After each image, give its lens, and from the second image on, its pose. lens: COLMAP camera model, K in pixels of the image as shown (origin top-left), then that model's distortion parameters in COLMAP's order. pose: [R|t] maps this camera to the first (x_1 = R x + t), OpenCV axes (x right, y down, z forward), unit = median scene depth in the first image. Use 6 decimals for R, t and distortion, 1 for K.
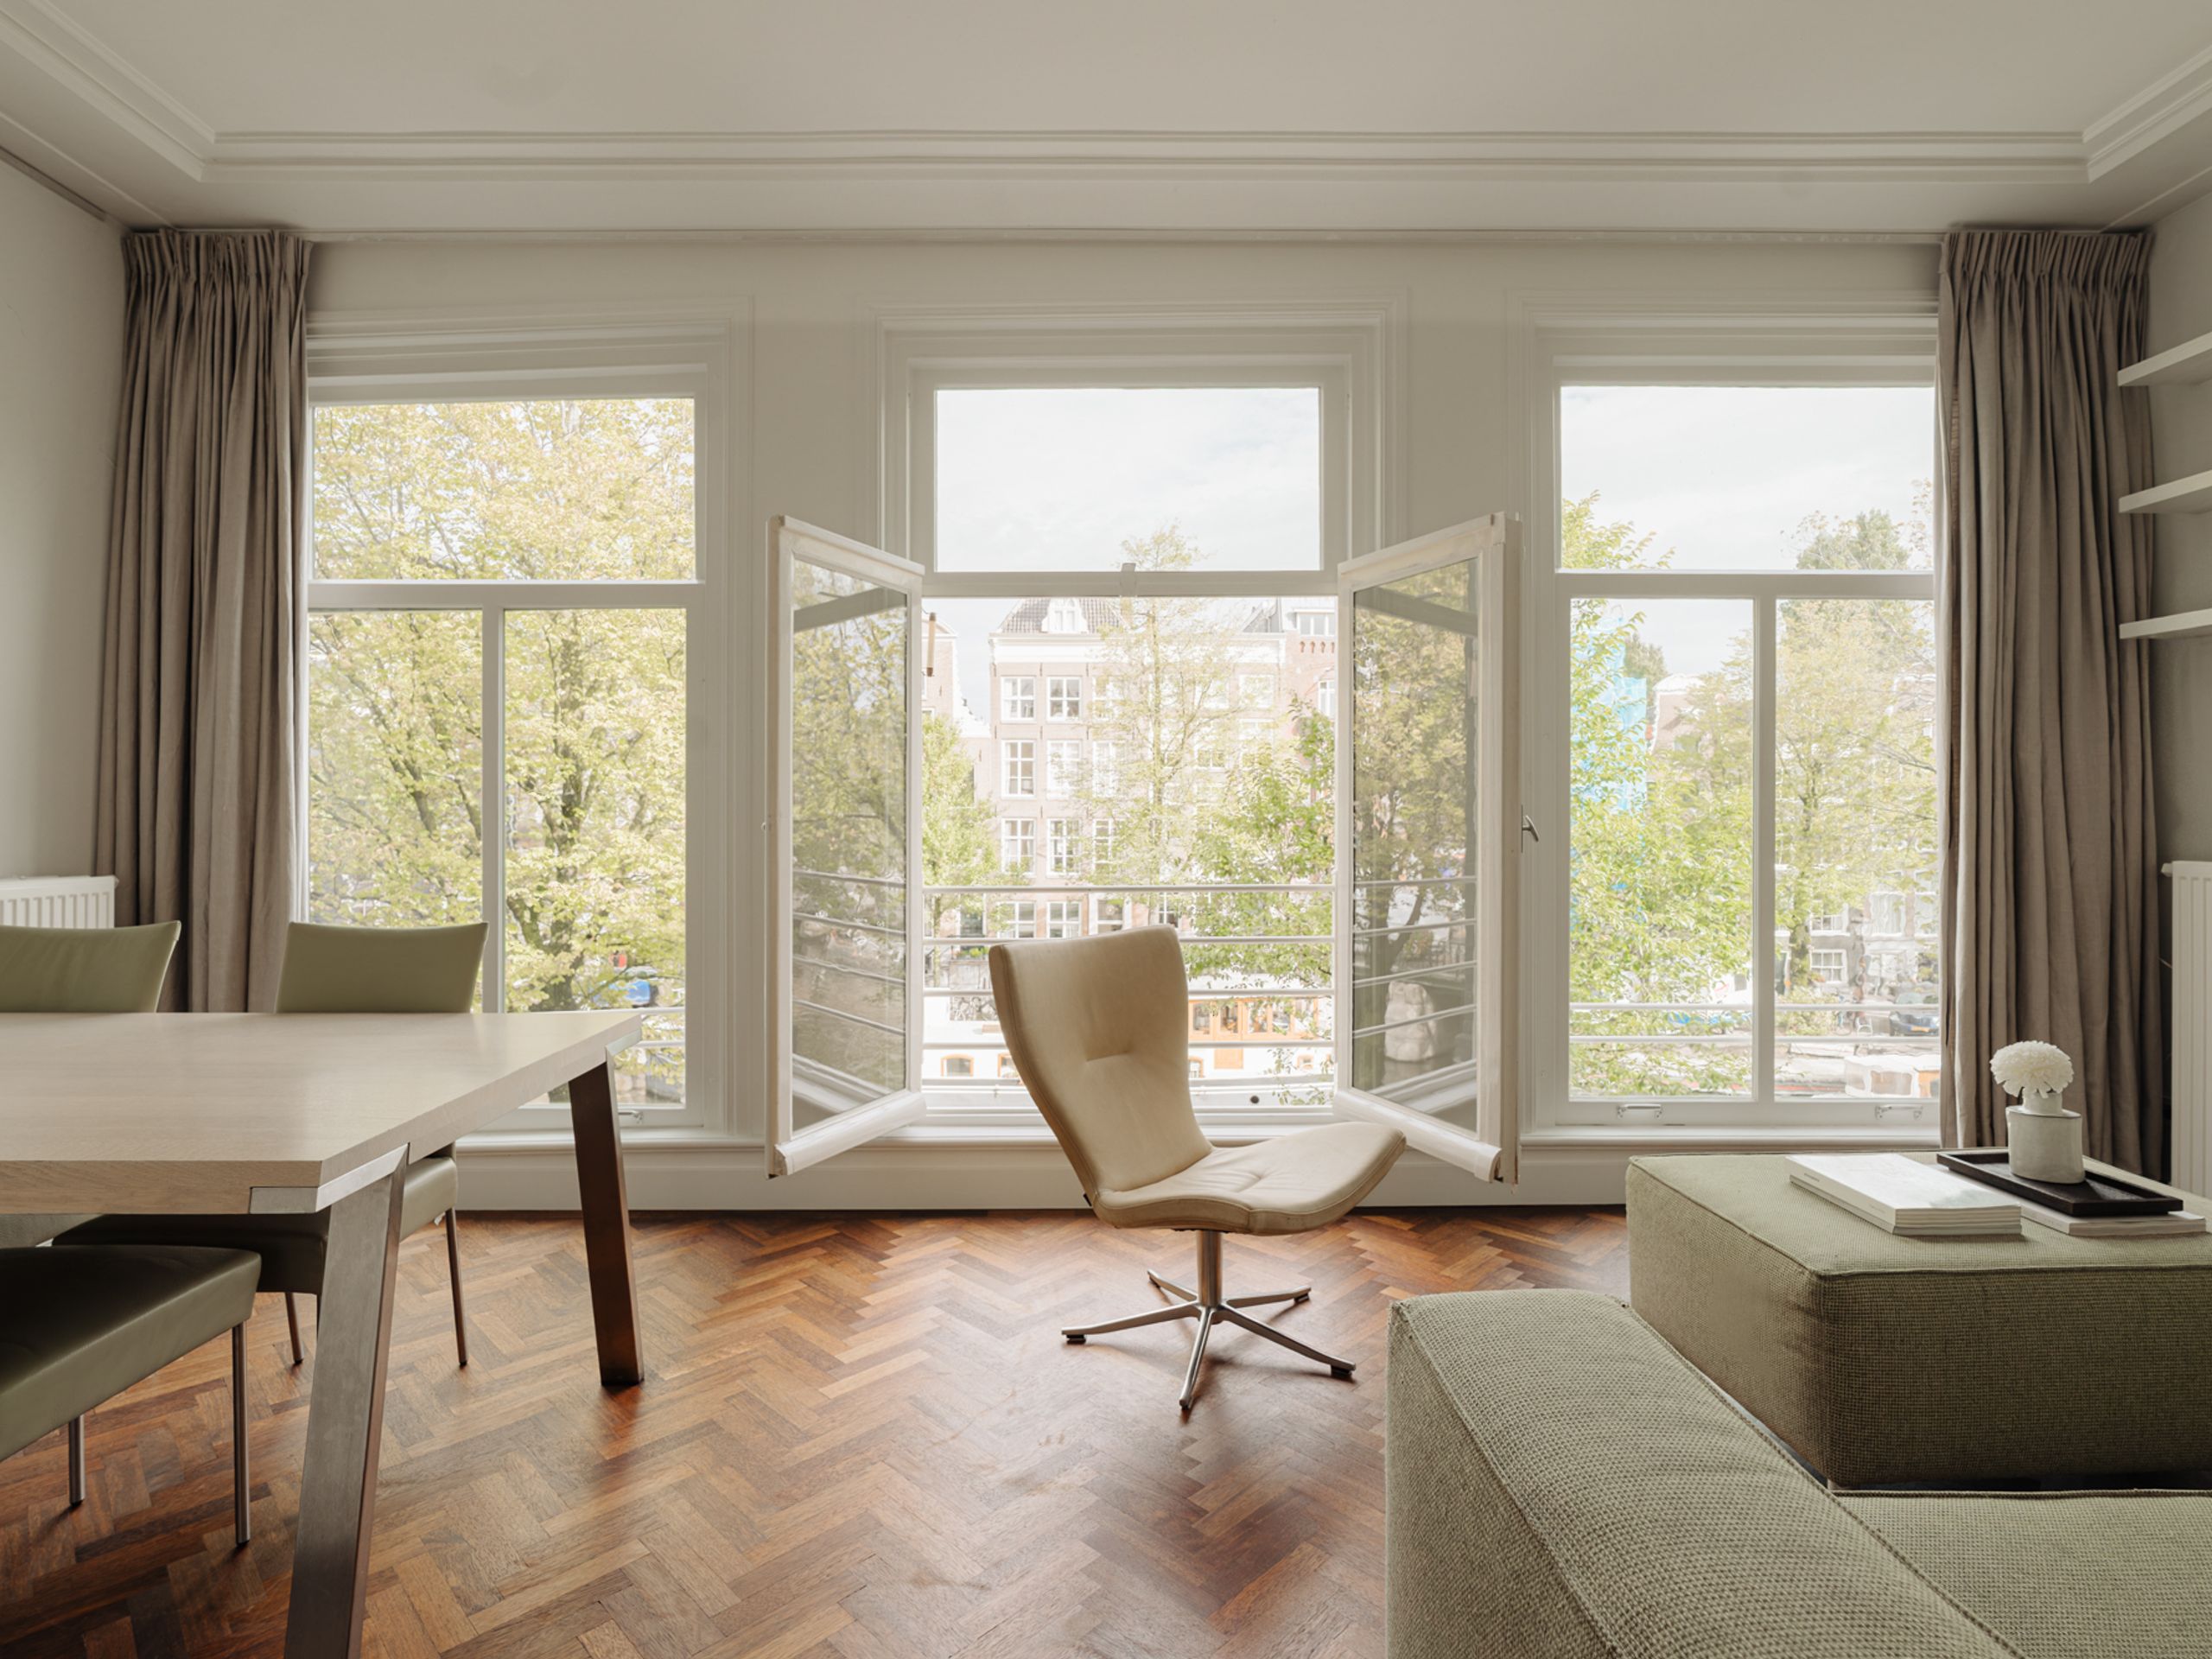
lens RADIAL K [[1126.7, 0, 1081.7], [0, 1126.7, 821.3], [0, 0, 1]] dist [-0.014049, 0.001338]
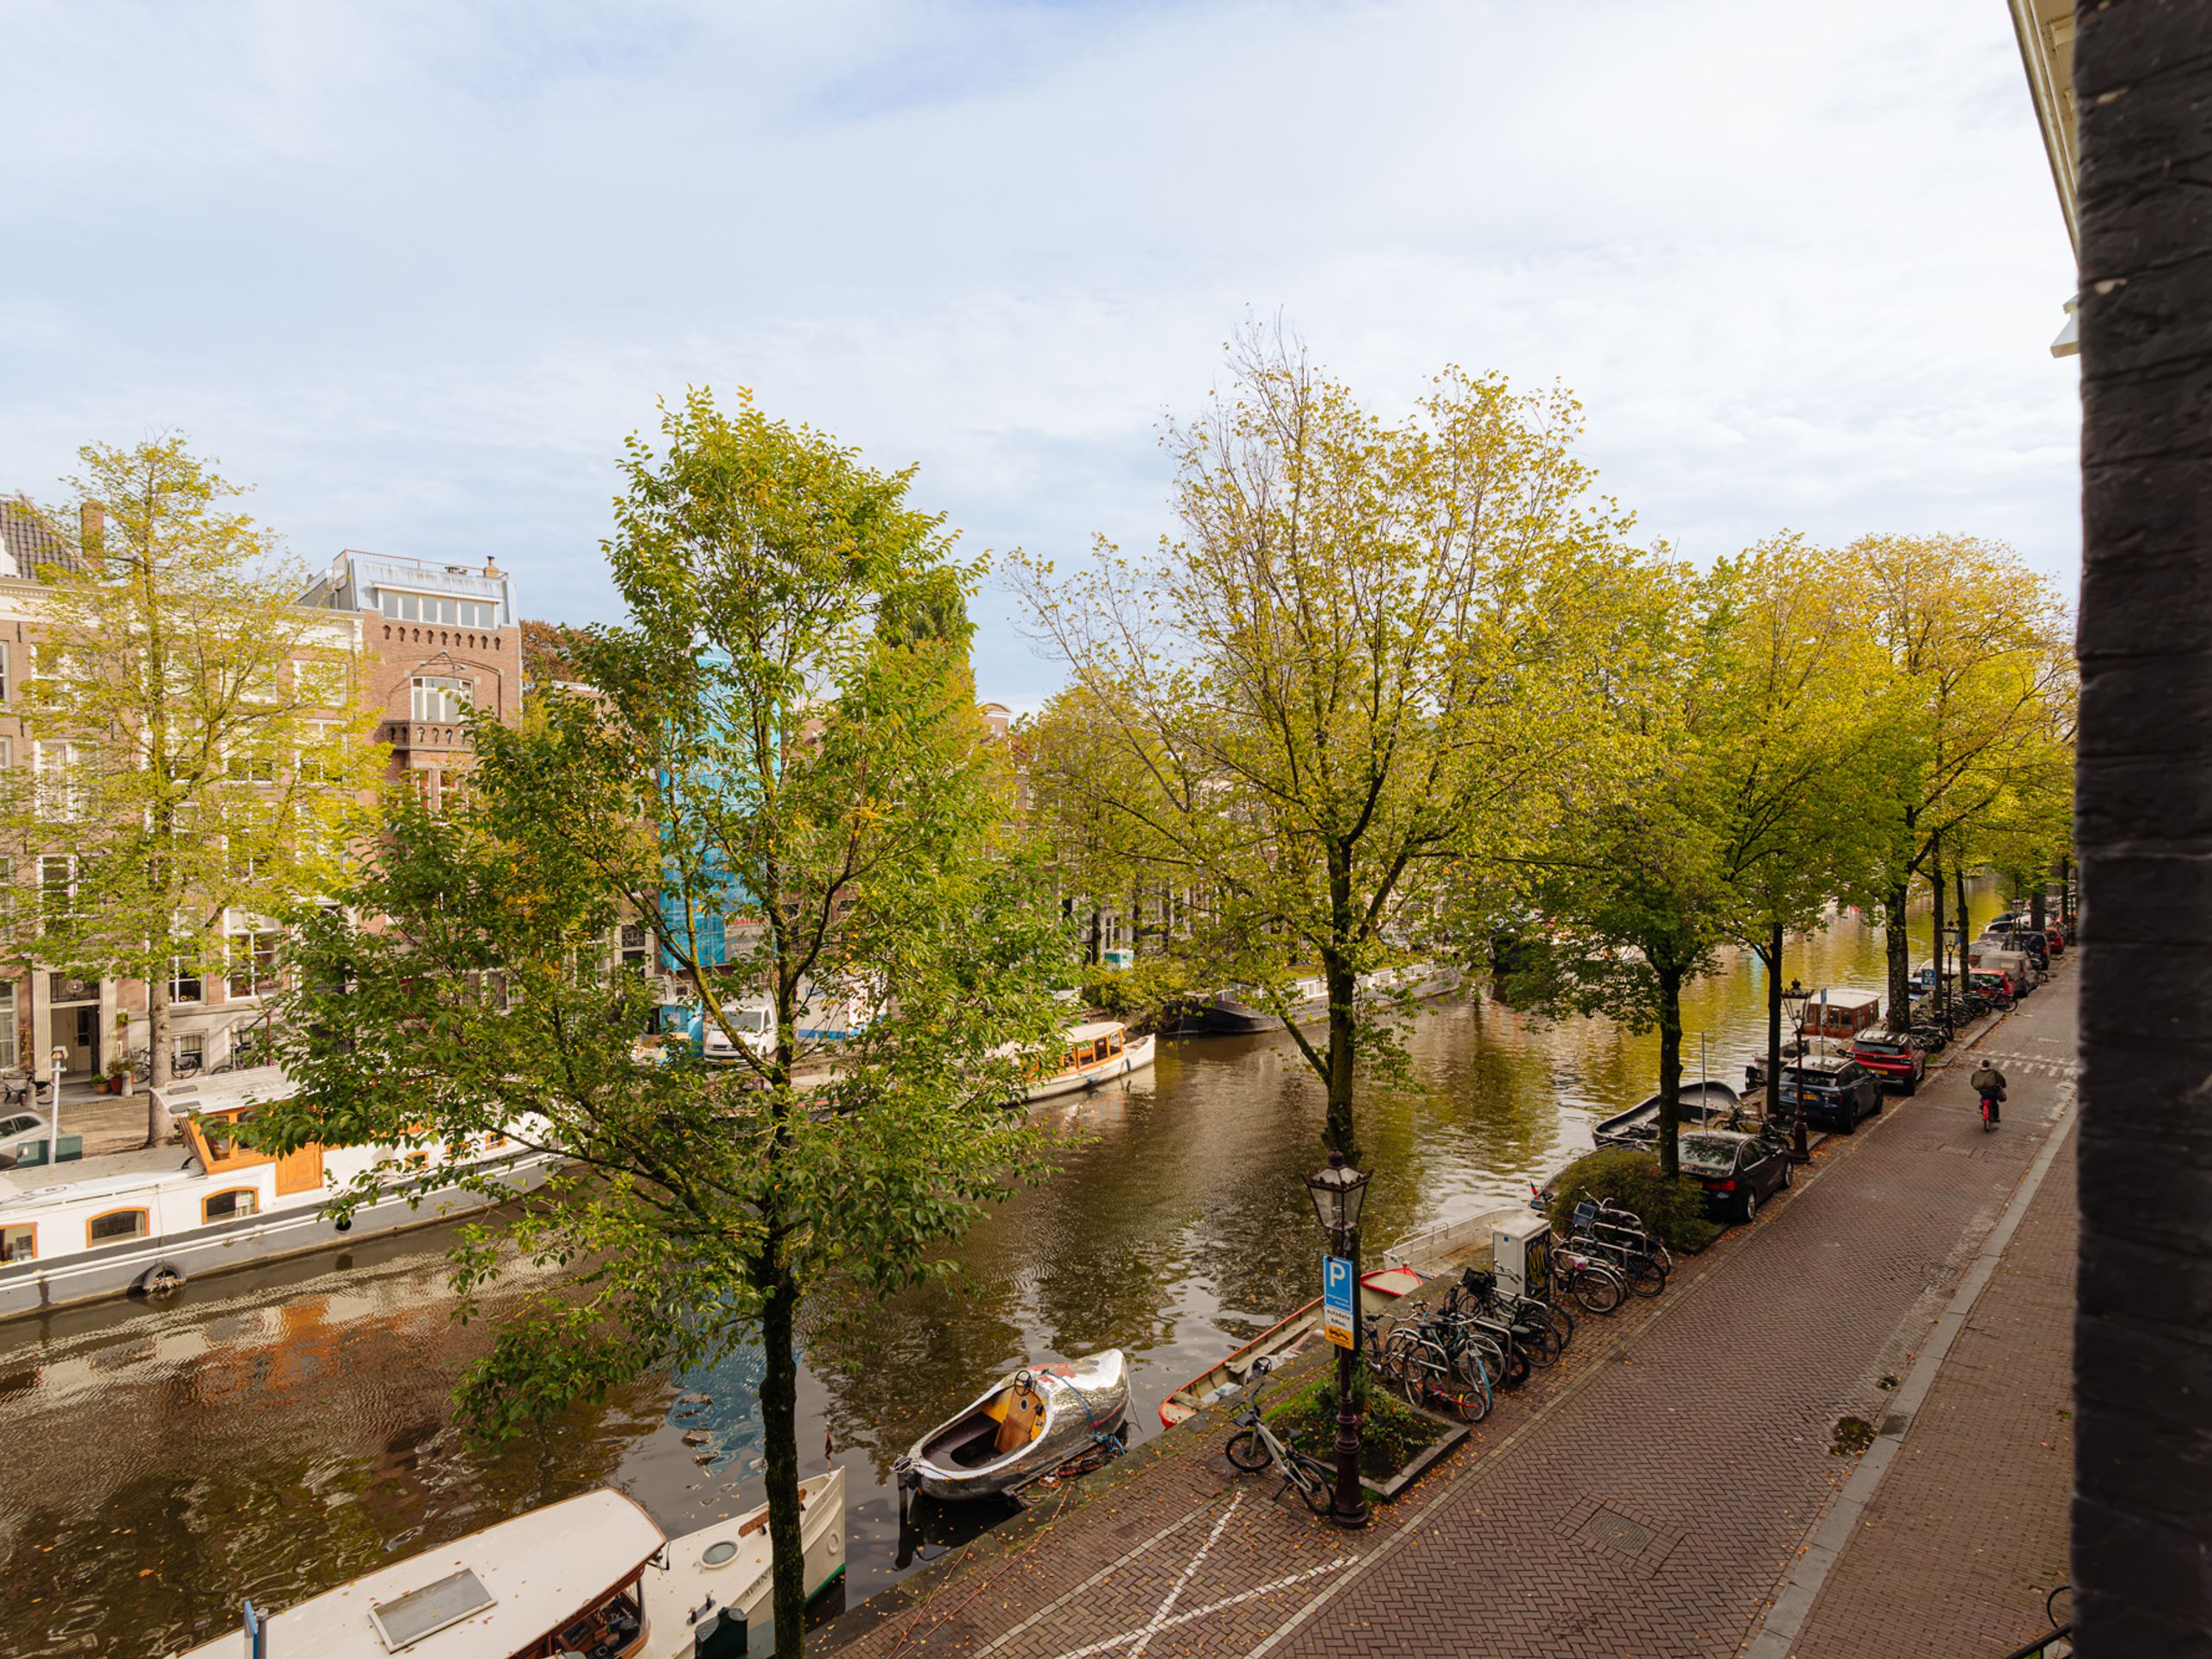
lens RADIAL K [[1175.1, 0, 1103.1], [0, 1175.1, 858.5], [0, 0, 1]] dist [-0.000500, 0.008807]
pose [[0.734151, -0.025967, 0.678489, -0.022602], [0.015391, 0.999648, 0.021605, -0.122319], [-0.678812, -0.005419, 0.734293, 1.070092]]
